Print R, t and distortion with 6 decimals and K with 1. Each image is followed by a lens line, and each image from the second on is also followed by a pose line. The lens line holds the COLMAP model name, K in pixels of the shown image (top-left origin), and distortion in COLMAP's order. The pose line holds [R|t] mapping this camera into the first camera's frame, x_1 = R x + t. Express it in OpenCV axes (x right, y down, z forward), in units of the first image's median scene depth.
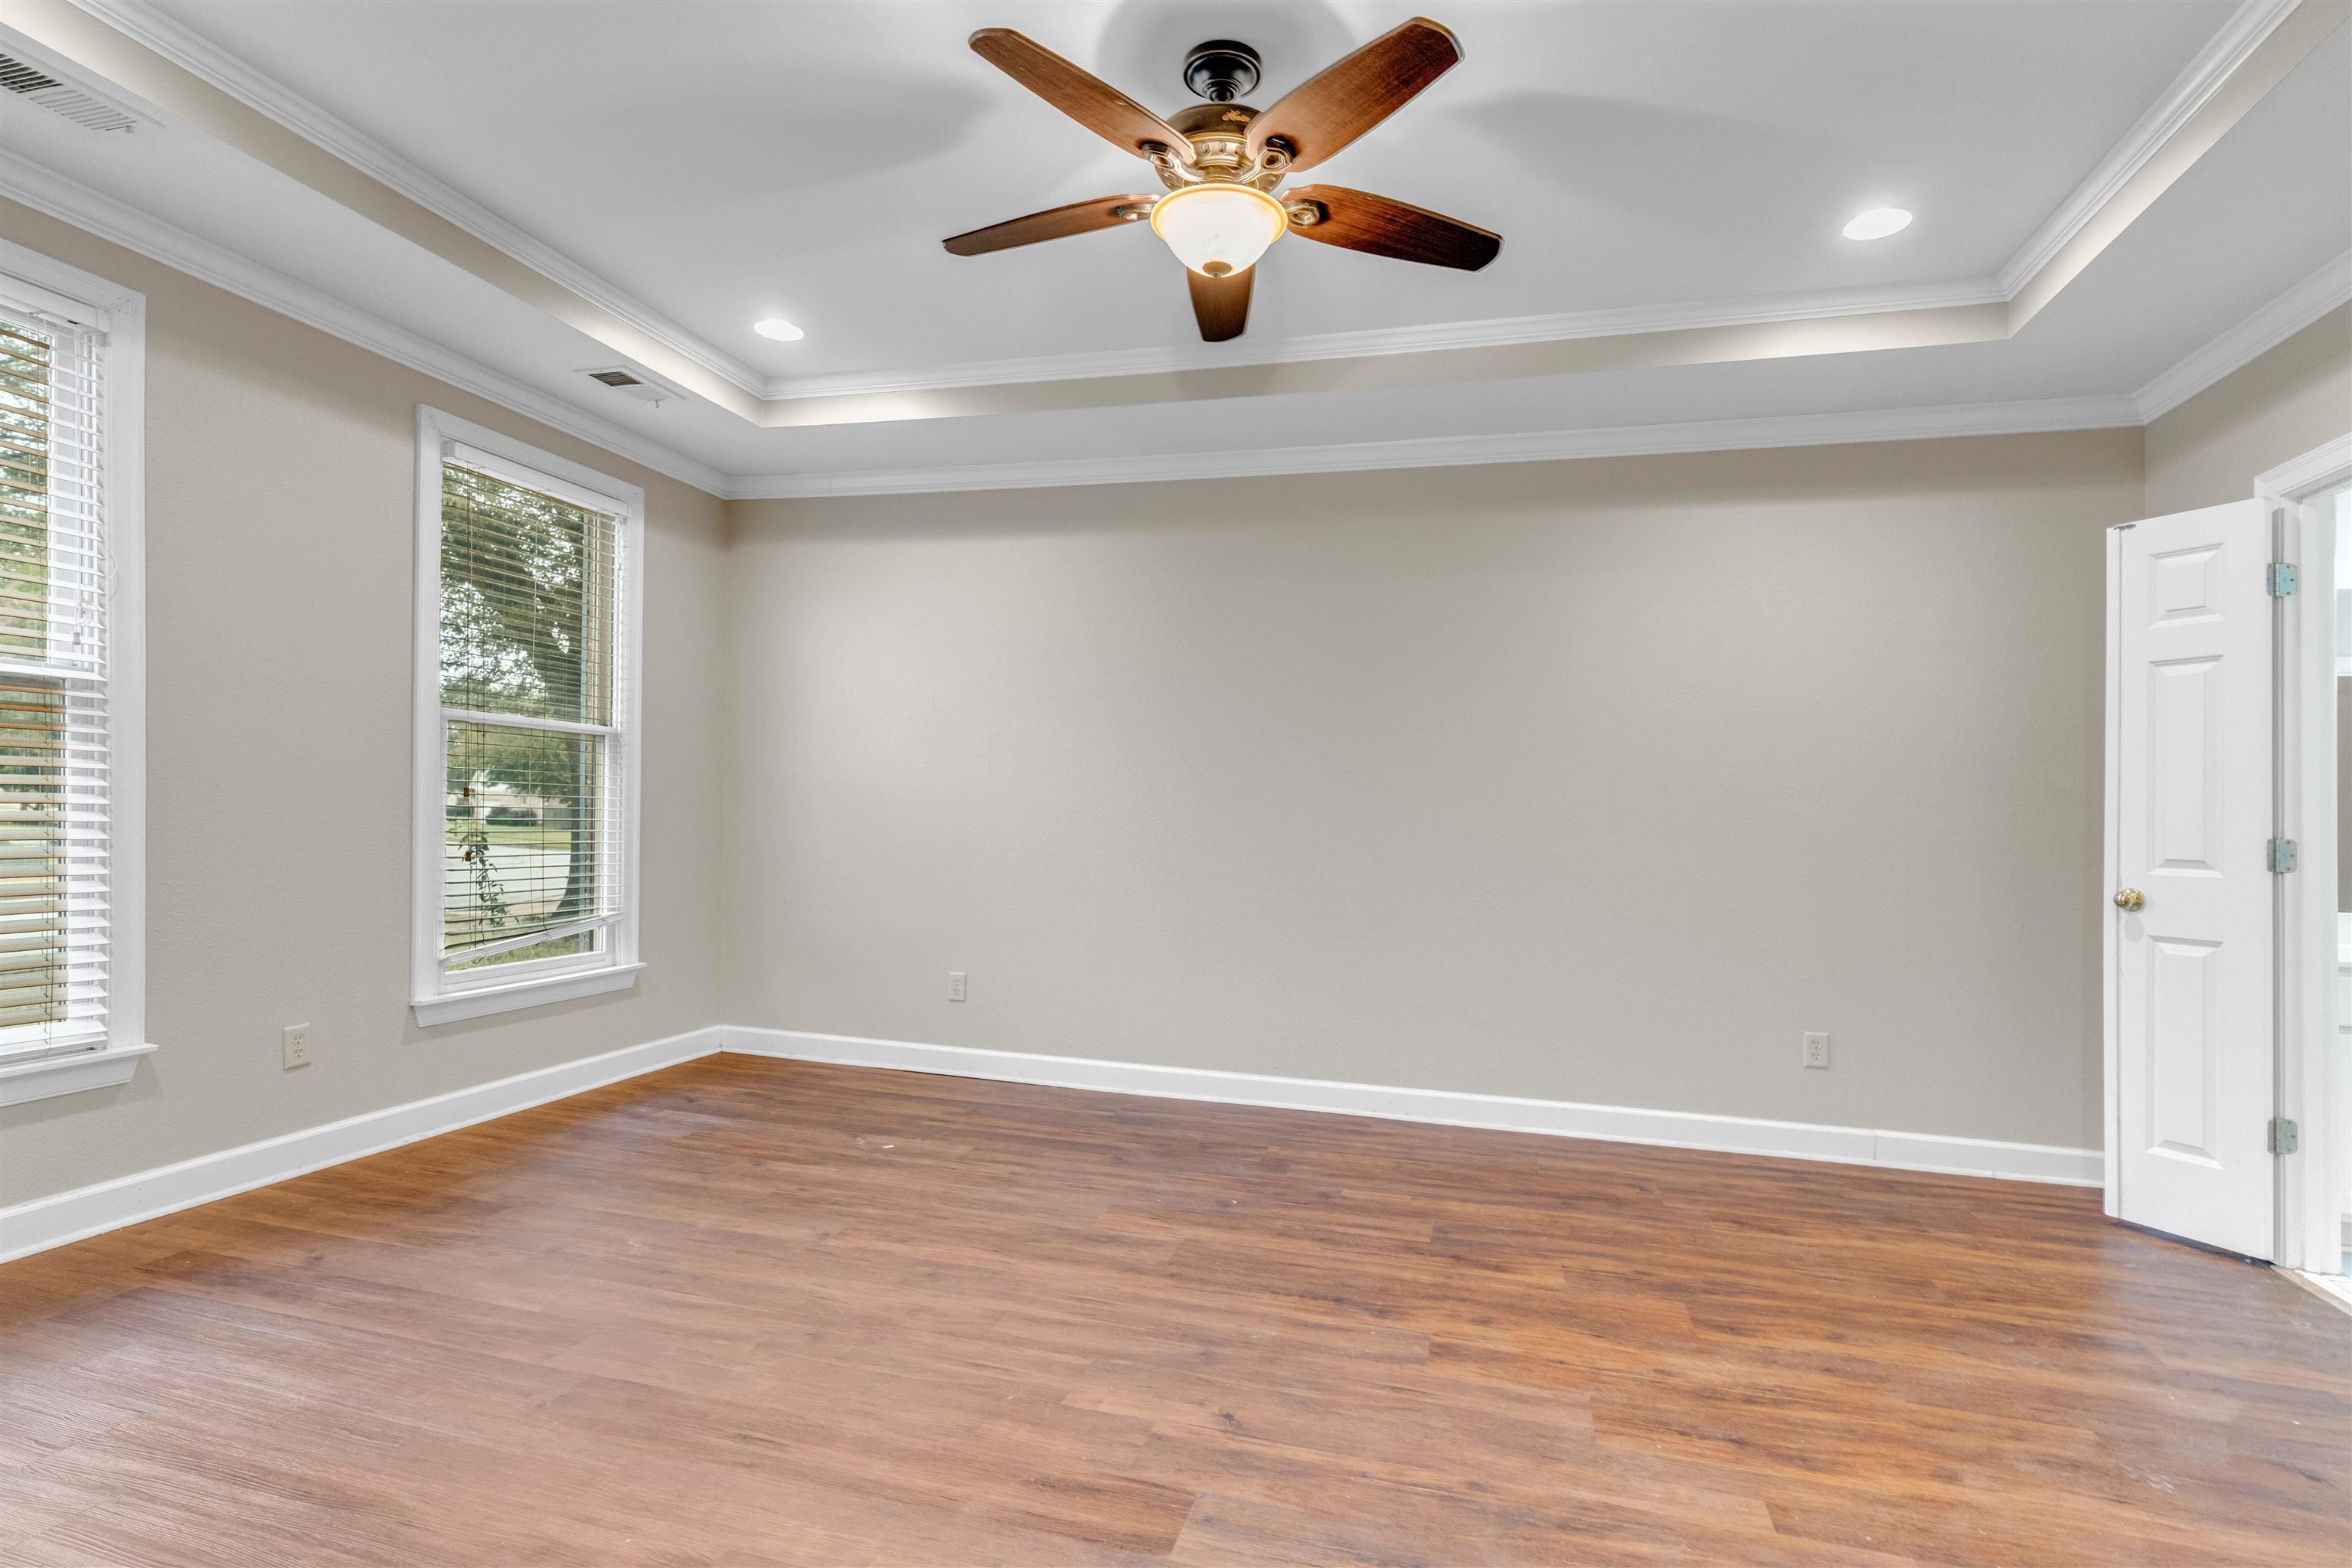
lens RADIAL K [[1156.3, 0, 1168.9], [0, 1156.3, 781.7], [0, 0, 1]] dist [0.009118, 0.000679]
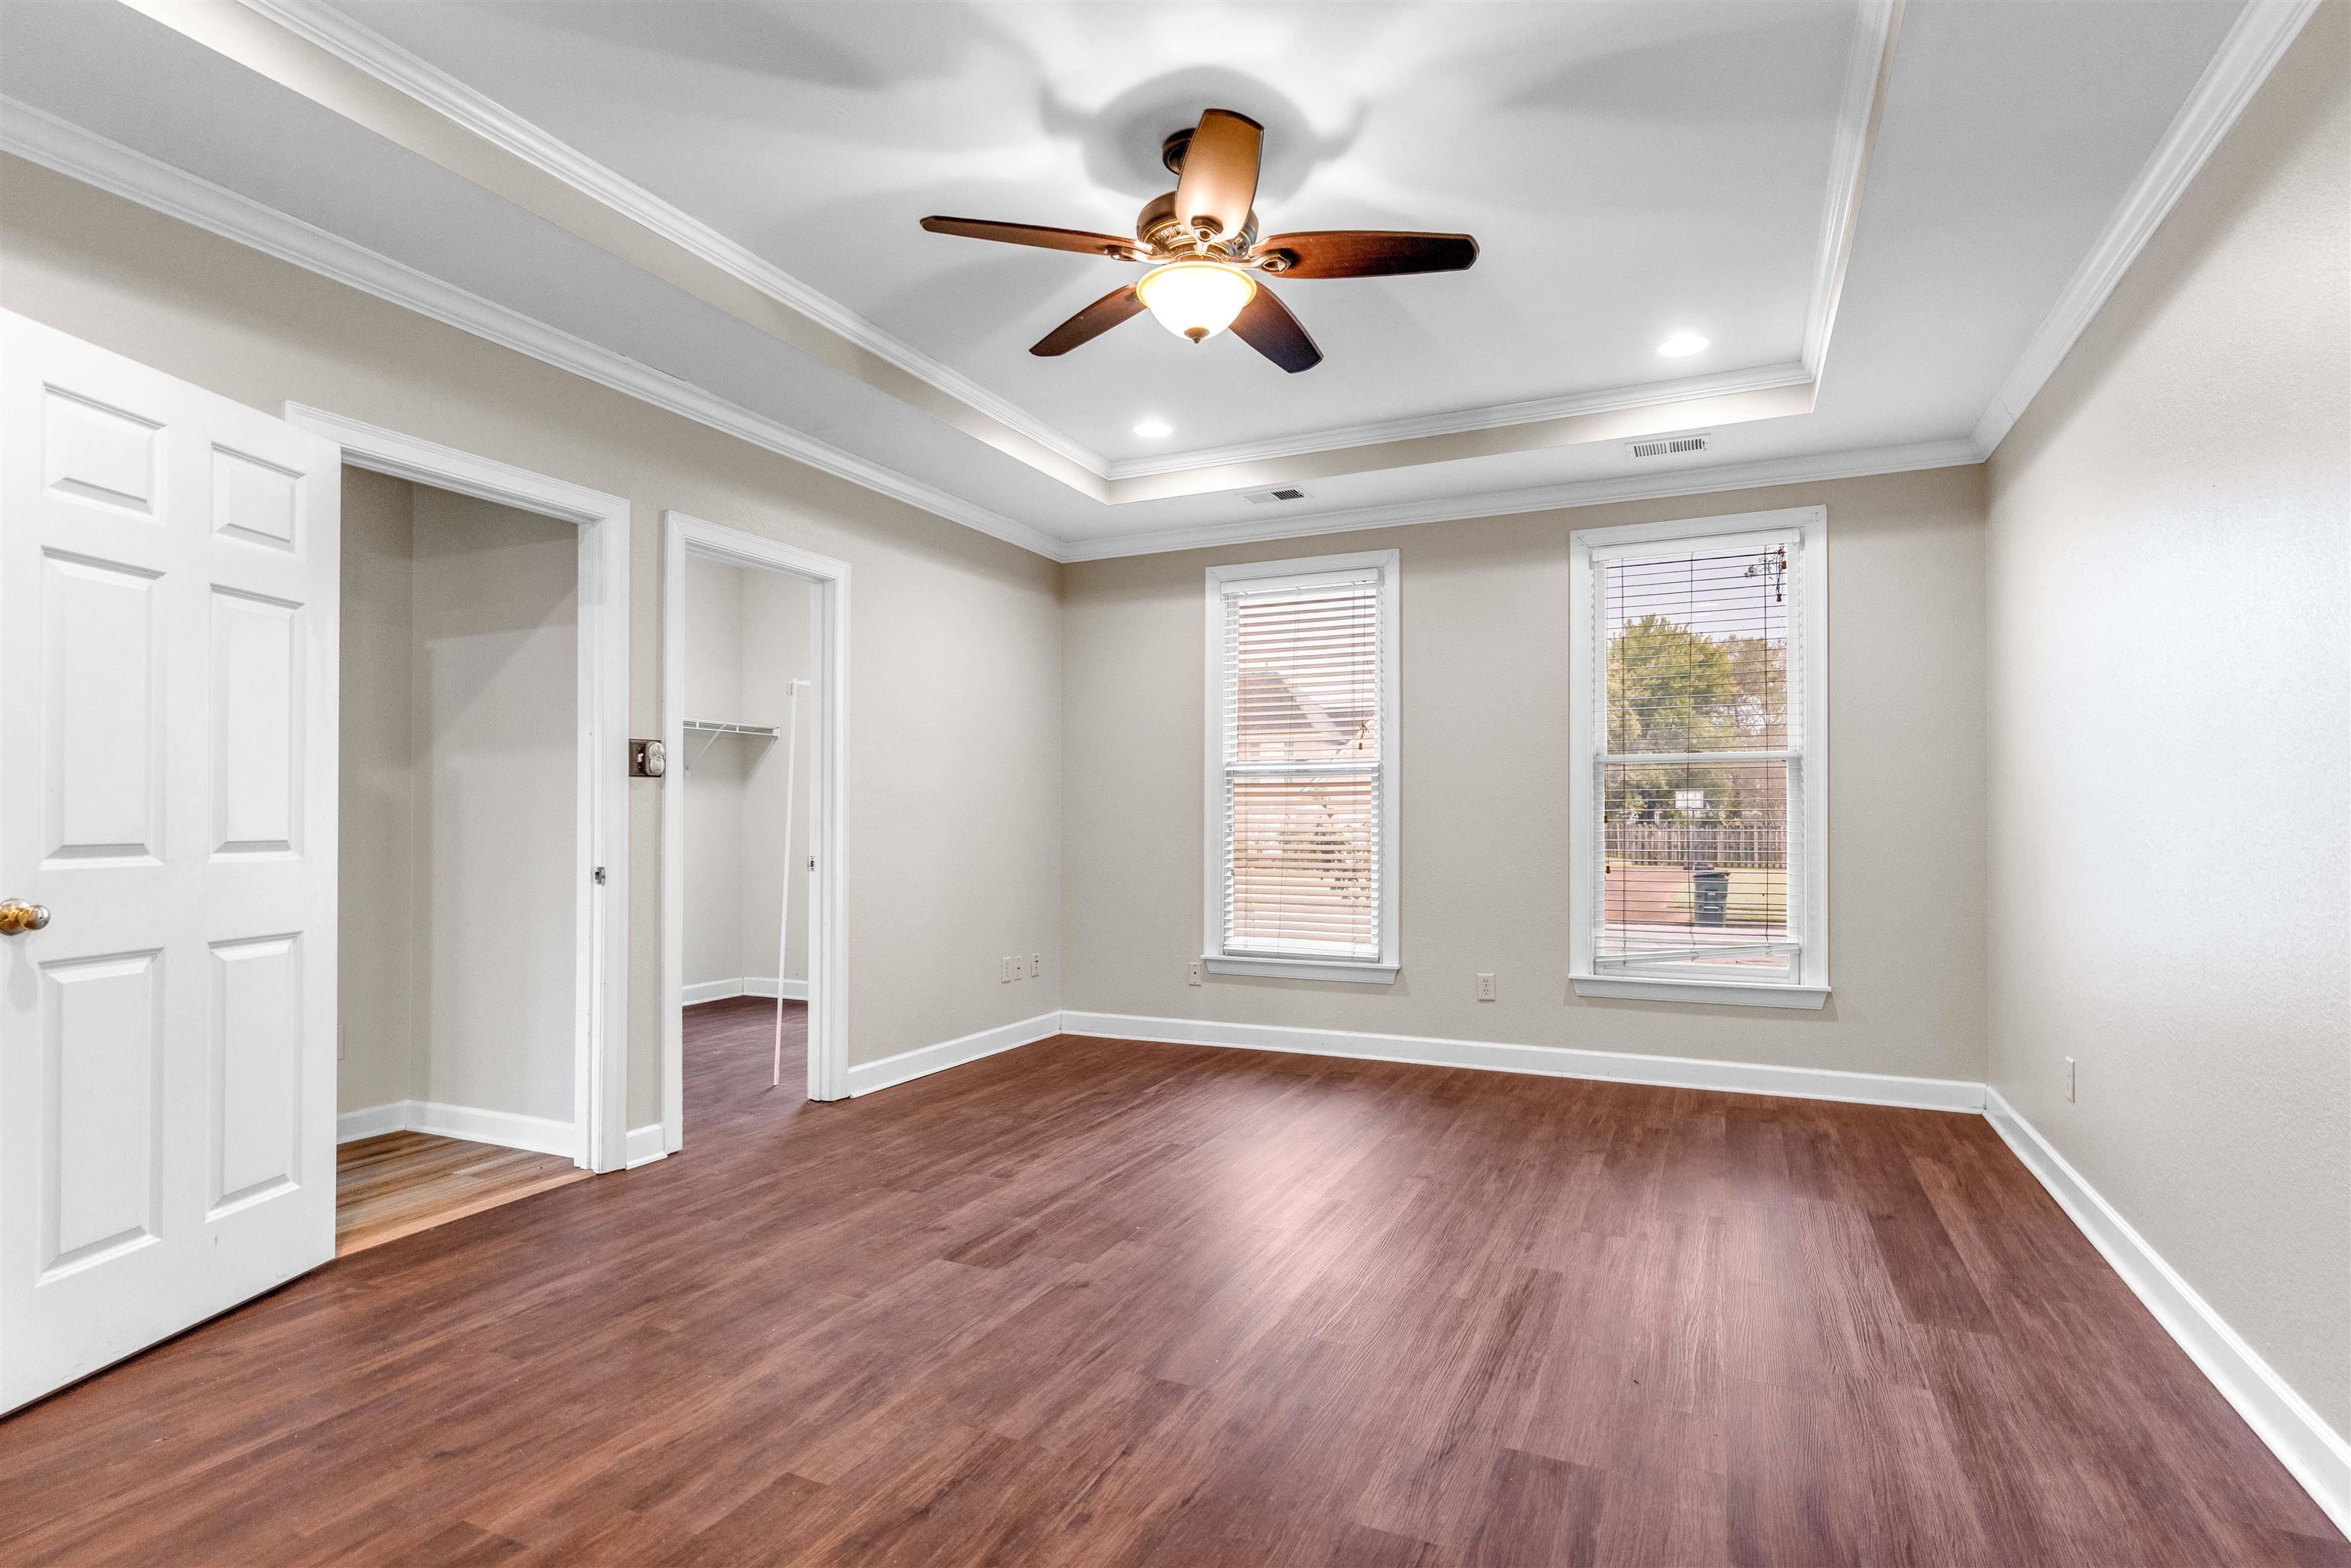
lens RADIAL K [[1155.8, 0, 1175.7], [0, 1155.8, 851.8], [0, 0, 1]] dist [0.009118, 0.000679]
pose [[-0.163560, -0.003522, -0.986527, 1.206931], [0.022229, 0.999727, -0.007255, 0.072673], [0.986283, -0.023116, -0.163437, 1.225326]]
